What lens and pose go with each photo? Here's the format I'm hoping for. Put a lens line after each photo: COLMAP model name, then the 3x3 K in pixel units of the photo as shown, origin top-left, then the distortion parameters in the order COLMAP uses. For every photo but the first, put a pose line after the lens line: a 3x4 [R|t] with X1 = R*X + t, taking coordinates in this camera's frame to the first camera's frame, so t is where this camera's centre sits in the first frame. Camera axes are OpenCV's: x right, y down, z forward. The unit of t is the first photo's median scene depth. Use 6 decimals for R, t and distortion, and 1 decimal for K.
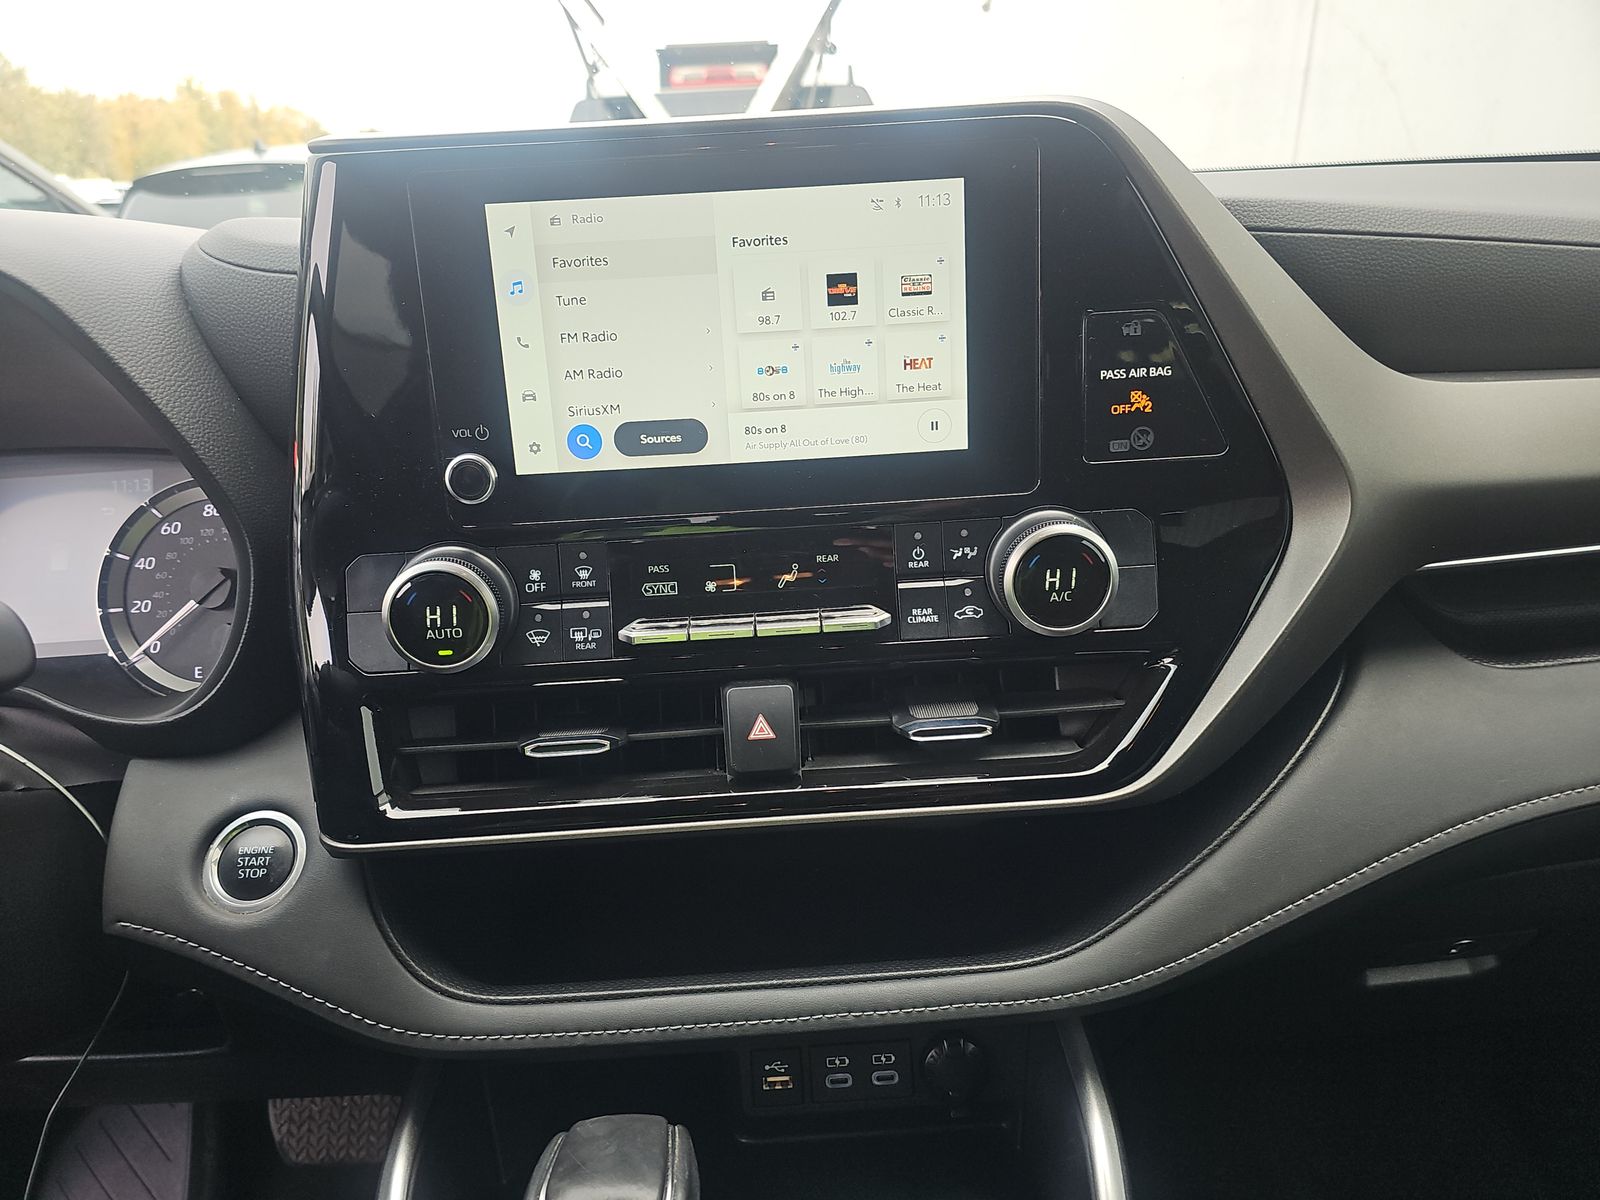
lens RADIAL K [[1083.2, 0, 802.5], [0, 1083.2, 608.3], [0, 0, 1]] dist [0.026002, -0.013372]
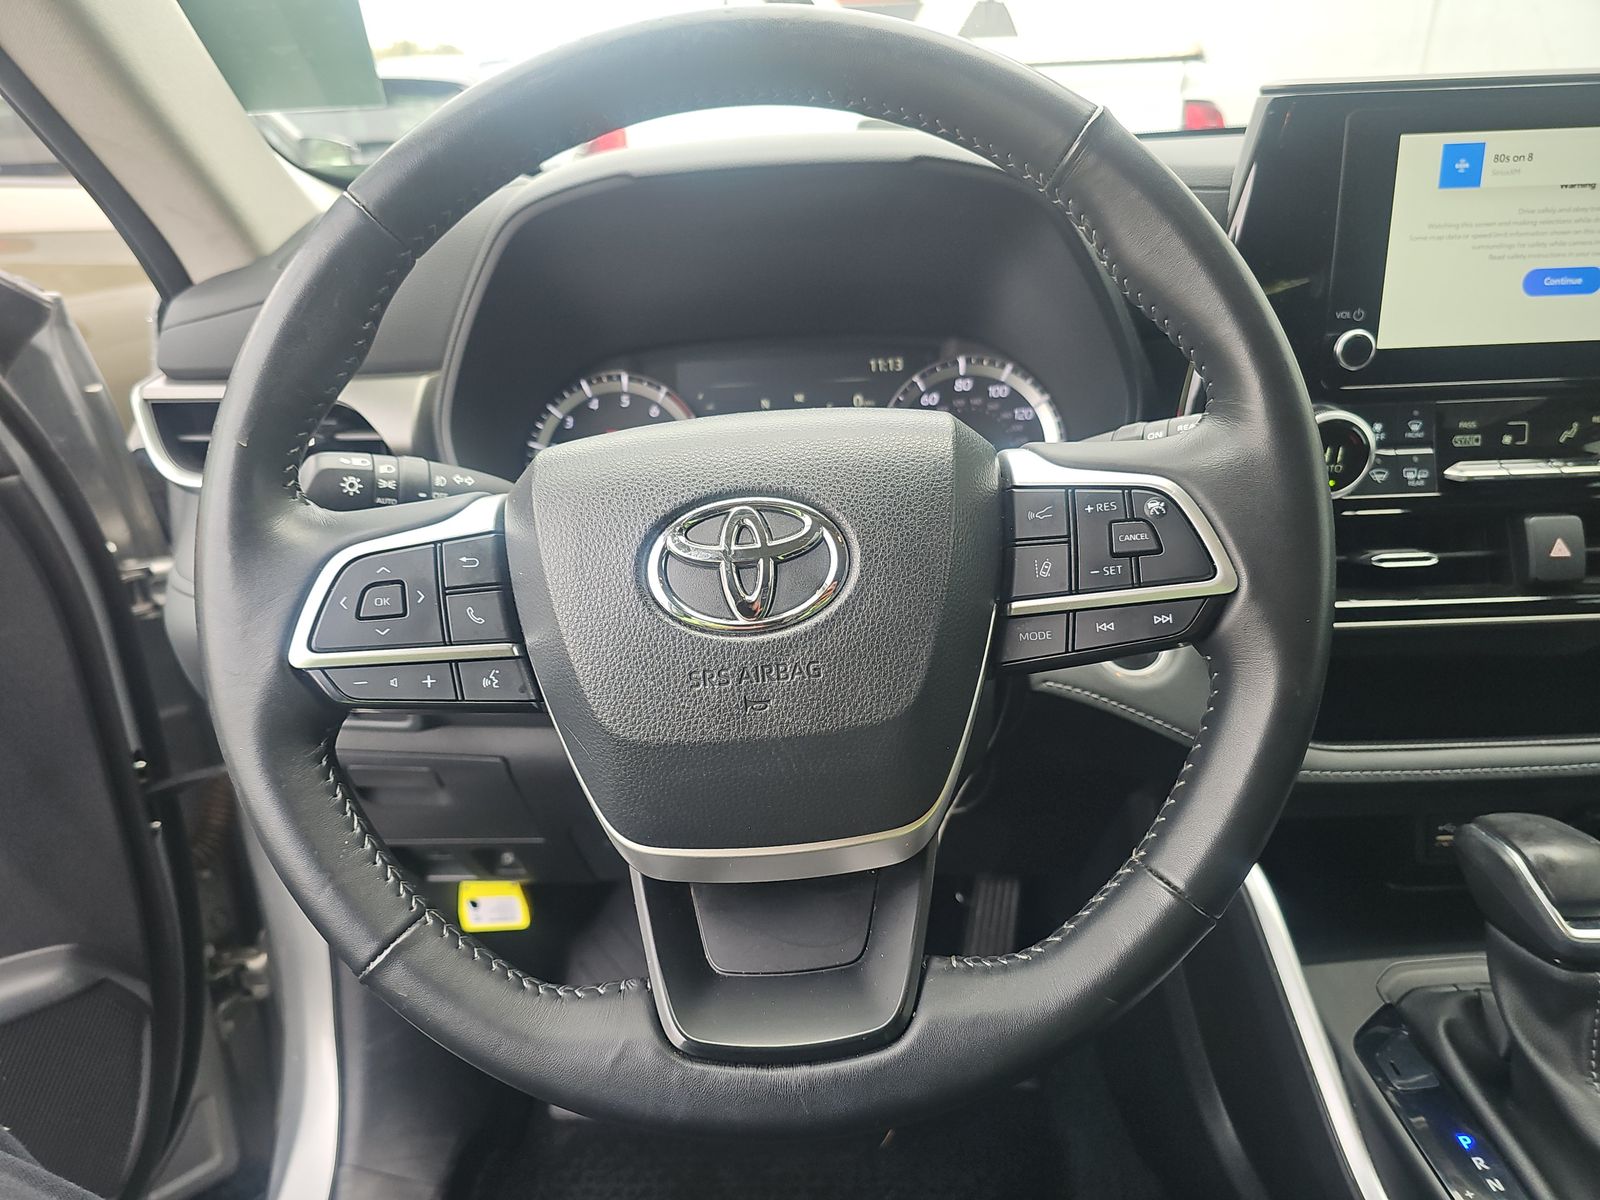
lens RADIAL K [[1083.2, 0, 797.0], [0, 1083.2, 590.6], [0, 0, 1]] dist [0.026002, -0.013372]
pose [[0.999390, 0.025292, -0.024103, -0.905461], [-0.023805, 0.997909, 0.060088, 0.102616], [0.025572, -0.059478, 0.997902, -0.329557]]
